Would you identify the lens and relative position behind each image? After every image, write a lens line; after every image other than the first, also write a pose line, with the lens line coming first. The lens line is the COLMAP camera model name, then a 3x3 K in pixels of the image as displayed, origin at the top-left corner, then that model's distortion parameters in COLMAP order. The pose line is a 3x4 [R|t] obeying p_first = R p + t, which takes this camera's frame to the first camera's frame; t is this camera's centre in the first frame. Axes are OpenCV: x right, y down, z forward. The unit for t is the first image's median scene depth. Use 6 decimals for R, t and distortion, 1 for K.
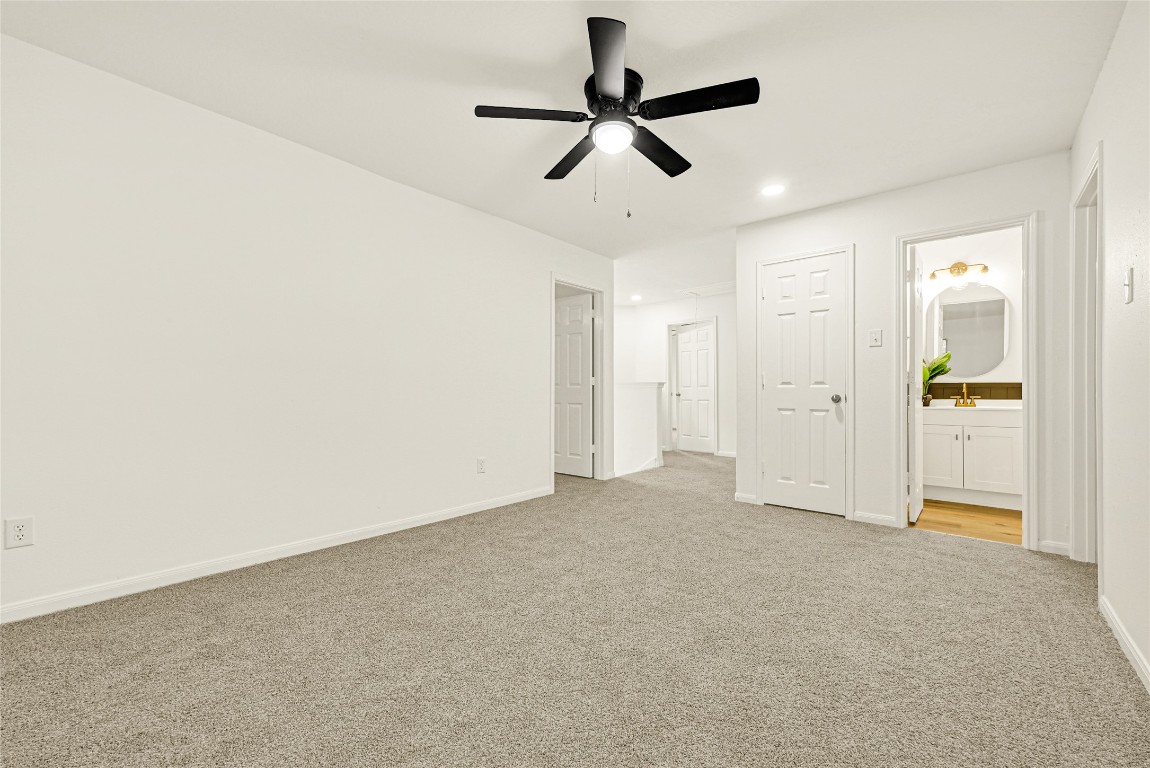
lens RADIAL K [[468.1, 0, 575.0], [0, 468.1, 384.0], [0, 0, 1]] dist [-0.000532, 0.000160]
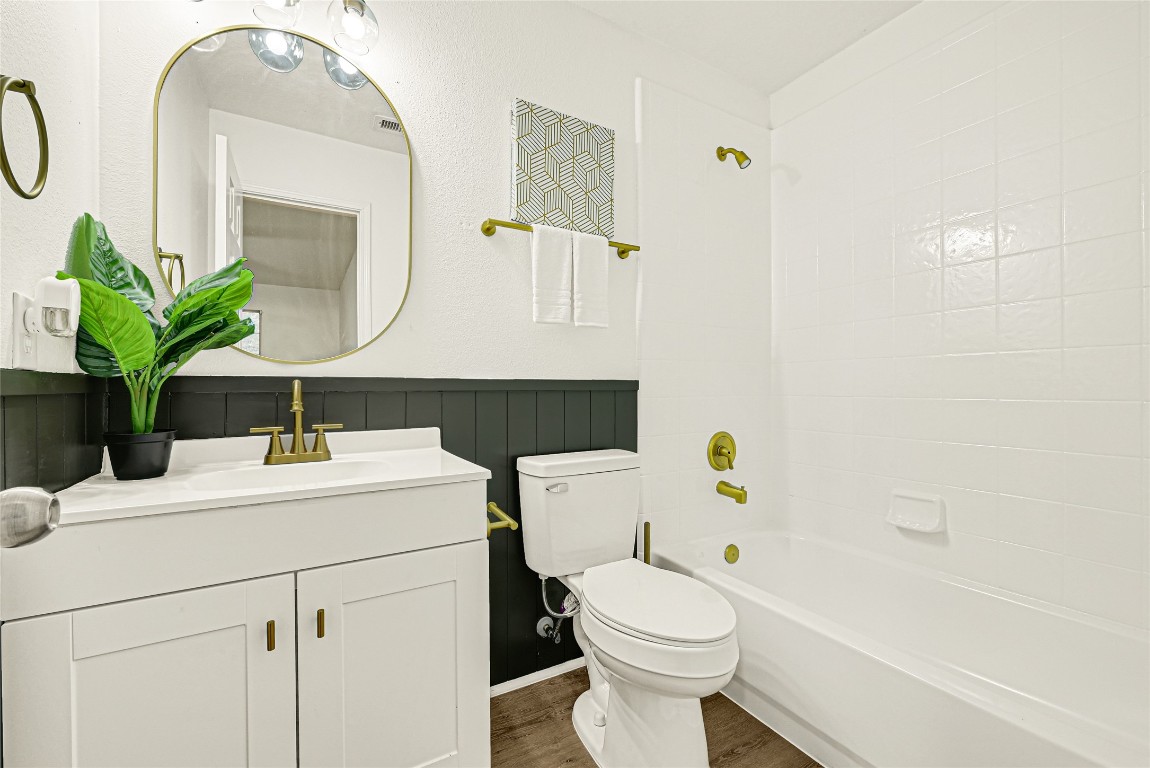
lens RADIAL K [[479.9, 0, 575.0], [0, 479.9, 384.0], [0, 0, 1]] dist [-0.000305, -0.000081]
pose [[0.321648, -0.004691, 0.946848, 0.614389], [-0.003197, 0.999977, 0.006040, -0.001076], [-0.946854, -0.004970, 0.321626, 0.750160]]
